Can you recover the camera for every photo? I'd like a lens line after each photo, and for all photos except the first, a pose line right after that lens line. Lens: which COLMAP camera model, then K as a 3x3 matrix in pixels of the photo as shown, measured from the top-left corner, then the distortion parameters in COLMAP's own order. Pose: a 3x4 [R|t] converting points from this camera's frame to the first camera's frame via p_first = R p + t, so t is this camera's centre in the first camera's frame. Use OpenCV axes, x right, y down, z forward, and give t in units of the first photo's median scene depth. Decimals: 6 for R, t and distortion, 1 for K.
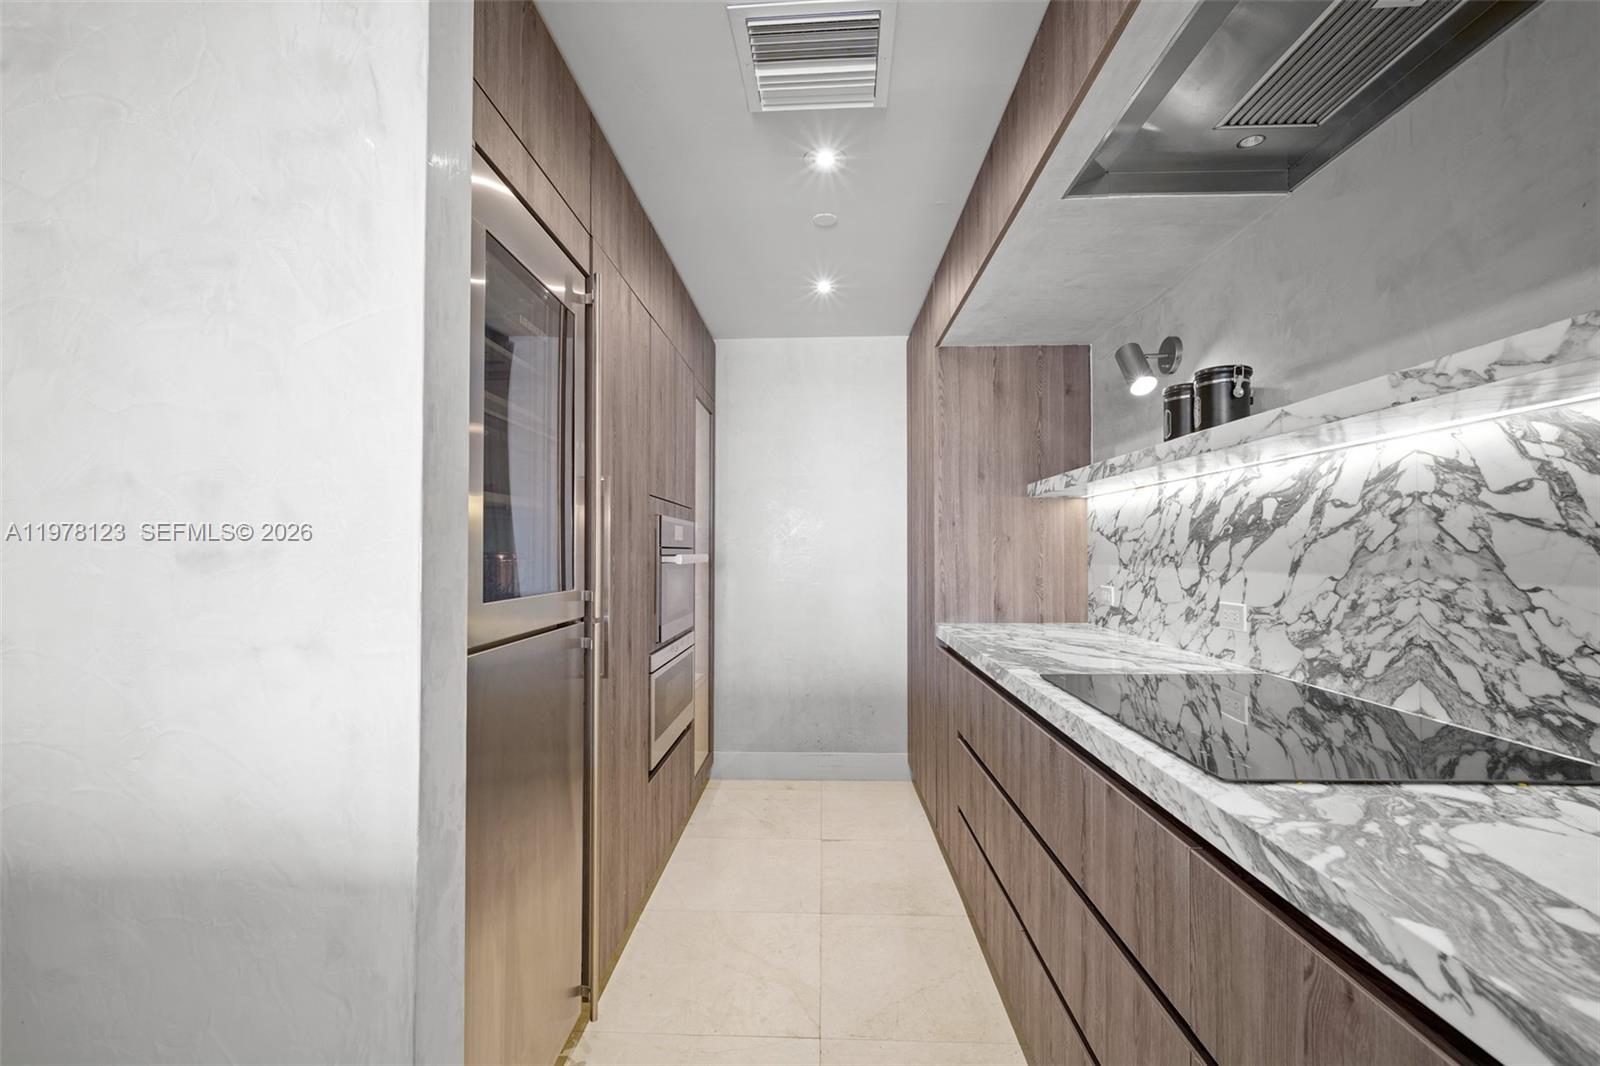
lens RADIAL K [[691.1, 0, 795.7], [0, 691.1, 540.7], [0, 0, 1]] dist [0.001187, 0.000067]
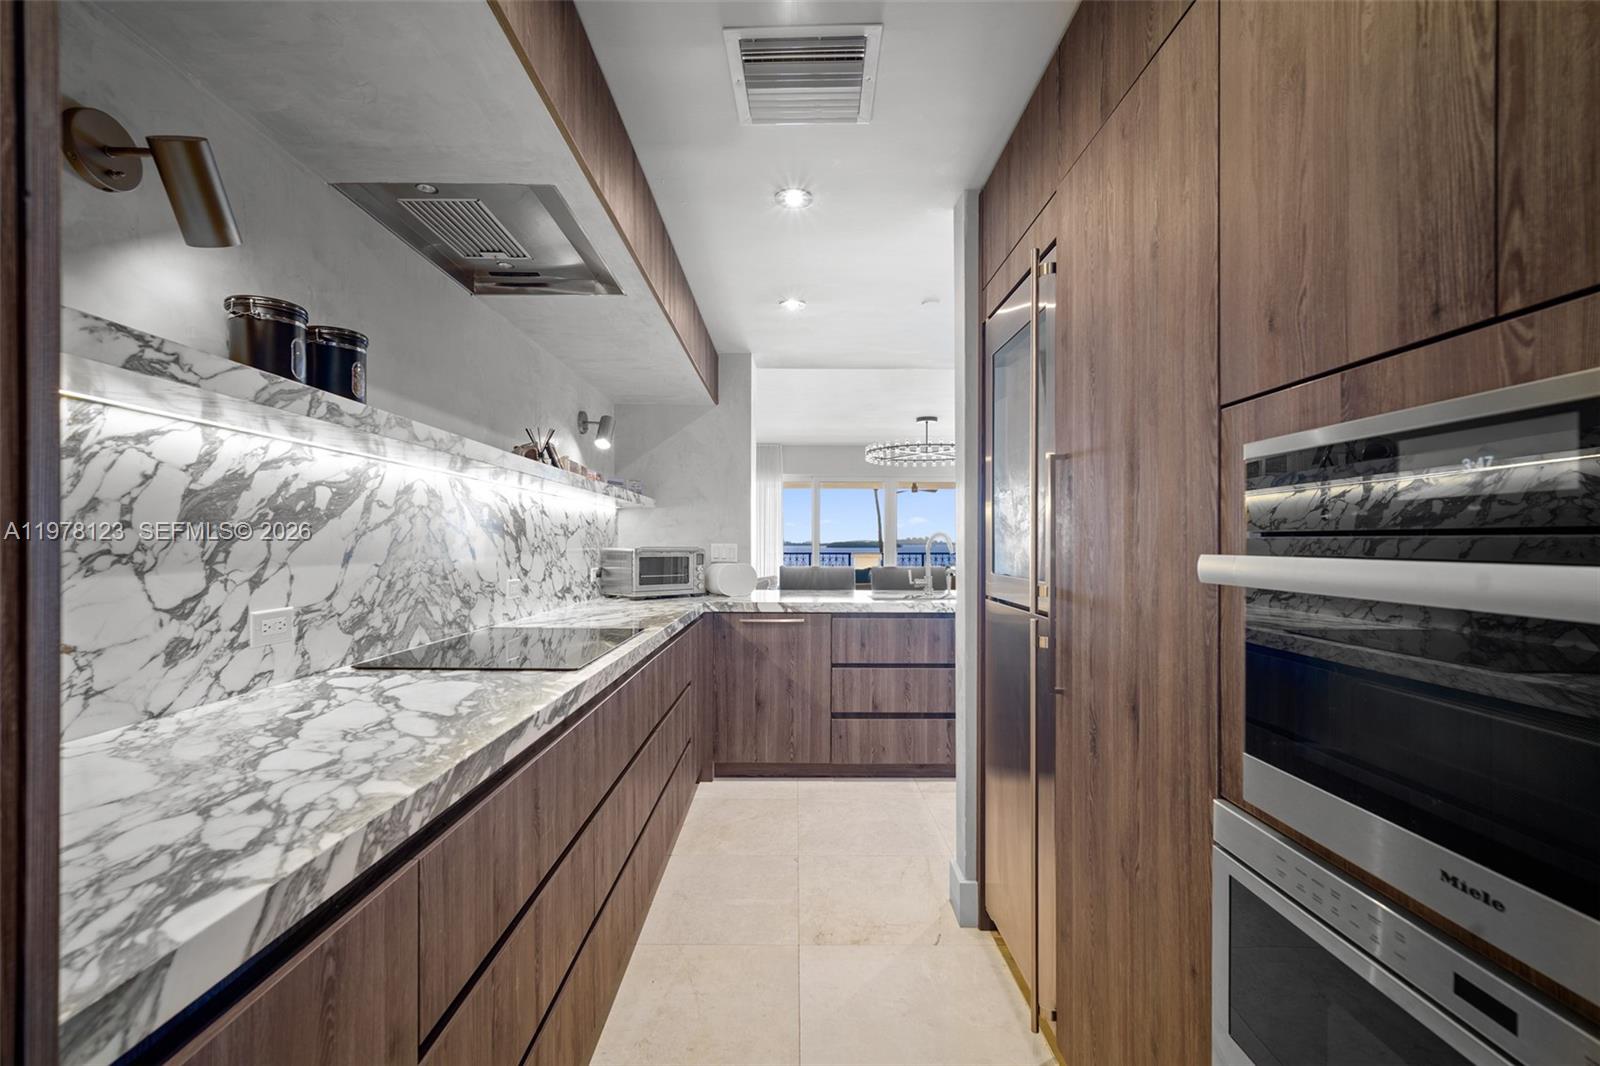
lens RADIAL K [[691.1, 0, 793.8], [0, 691.1, 540.5], [0, 0, 1]] dist [0.001187, 0.000067]
pose [[-0.999436, 0.003107, -0.033445, 0.077103], [0.003652, 0.999861, -0.016253, 0.030307], [0.033390, -0.016366, -0.999308, 1.993597]]
